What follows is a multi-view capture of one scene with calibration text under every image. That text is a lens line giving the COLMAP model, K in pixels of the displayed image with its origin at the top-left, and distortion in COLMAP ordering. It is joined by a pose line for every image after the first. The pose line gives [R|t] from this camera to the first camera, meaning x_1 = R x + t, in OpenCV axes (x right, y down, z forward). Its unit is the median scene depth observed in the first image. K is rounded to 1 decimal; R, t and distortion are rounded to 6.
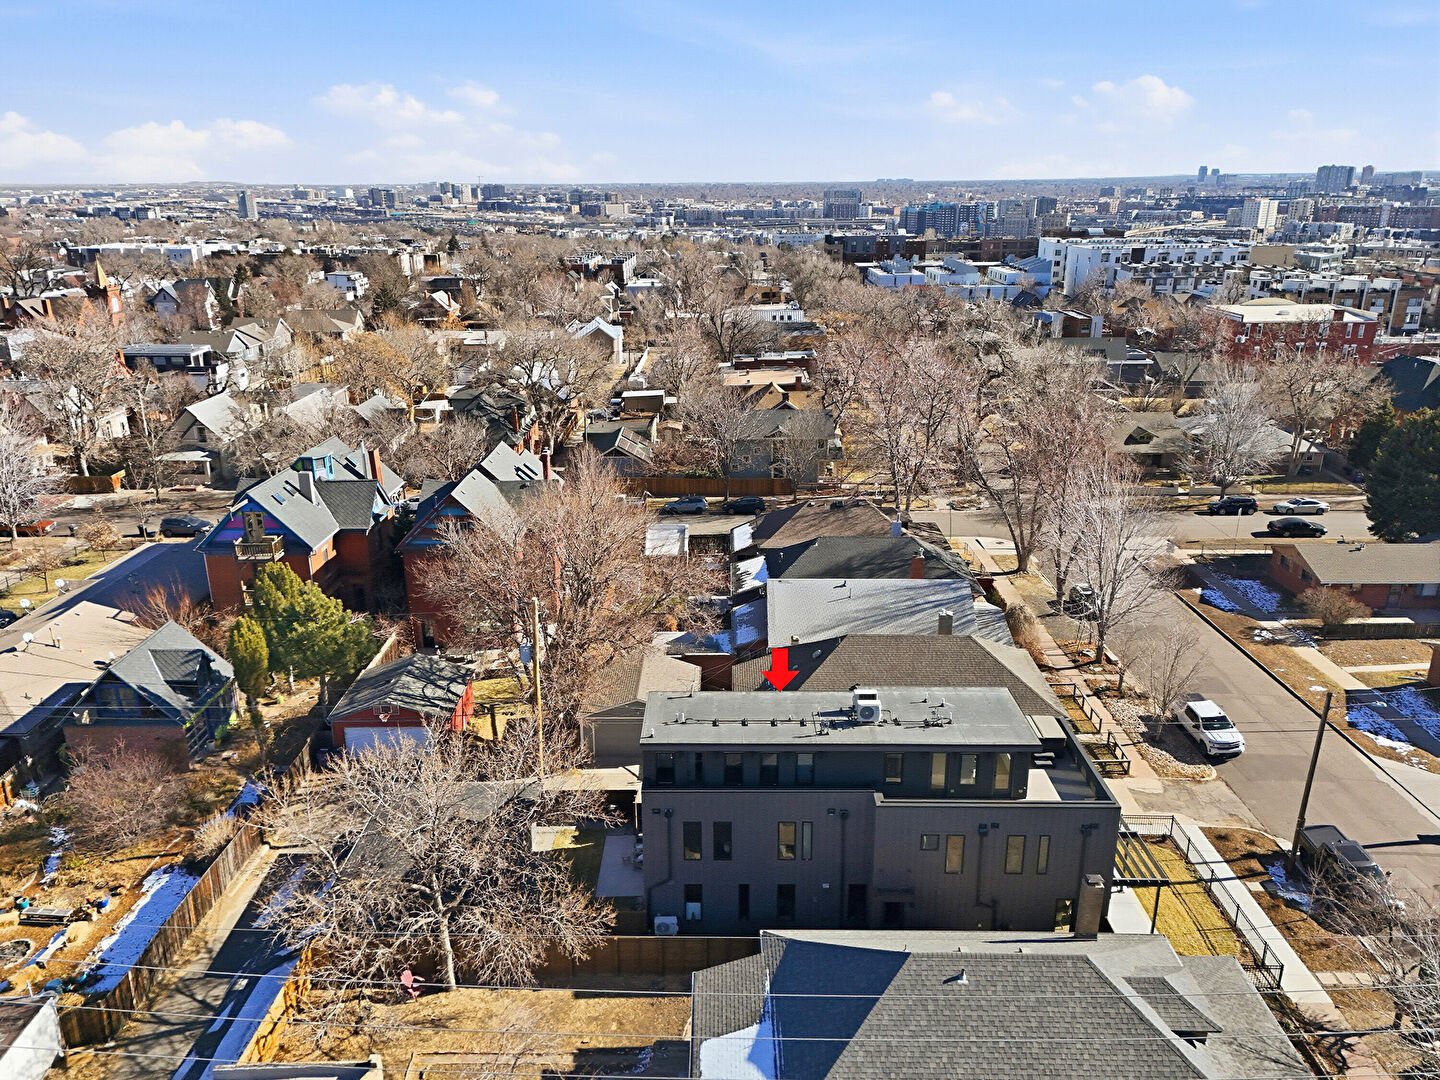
lens RADIAL K [[1028.9, 0, 720.0], [0, 1028.9, 540.0], [0, 0, 1]] dist [0.018216, 0.001991]
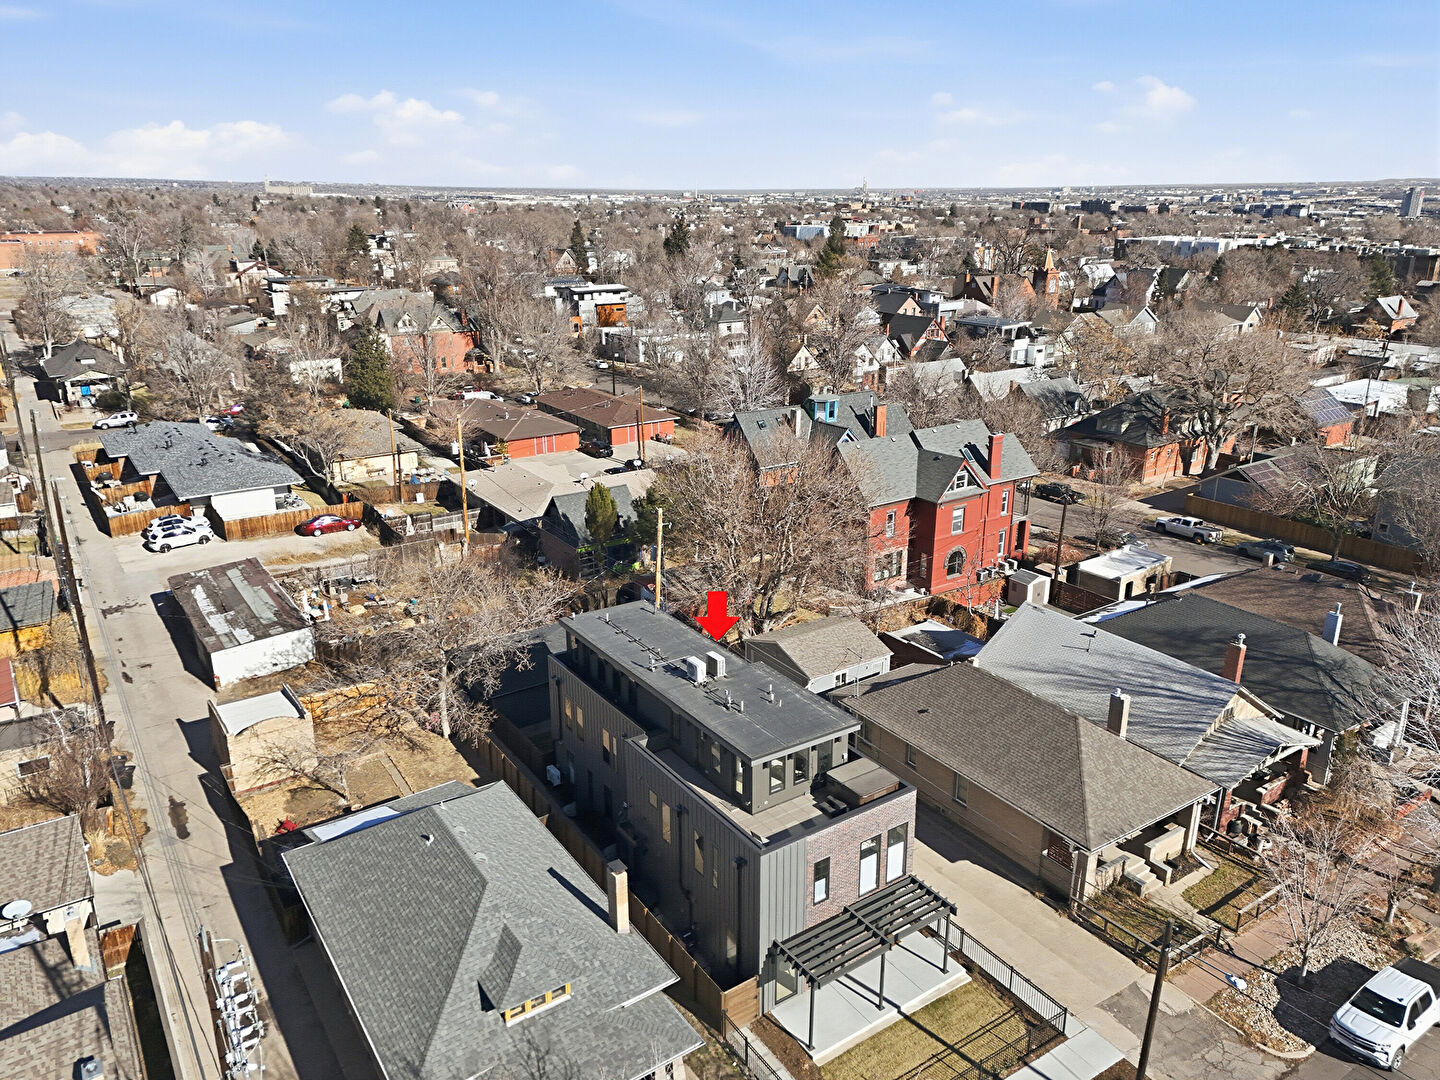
lens RADIAL K [[1028.9, 0, 720.0], [0, 1028.9, 540.0], [0, 0, 1]] dist [0.018216, 0.001991]
pose [[0.559565, 0.269820, -0.783635, 0.686573], [-0.268075, 0.953618, 0.136926, -0.074551], [0.784234, 0.133454, 0.605944, 0.268067]]
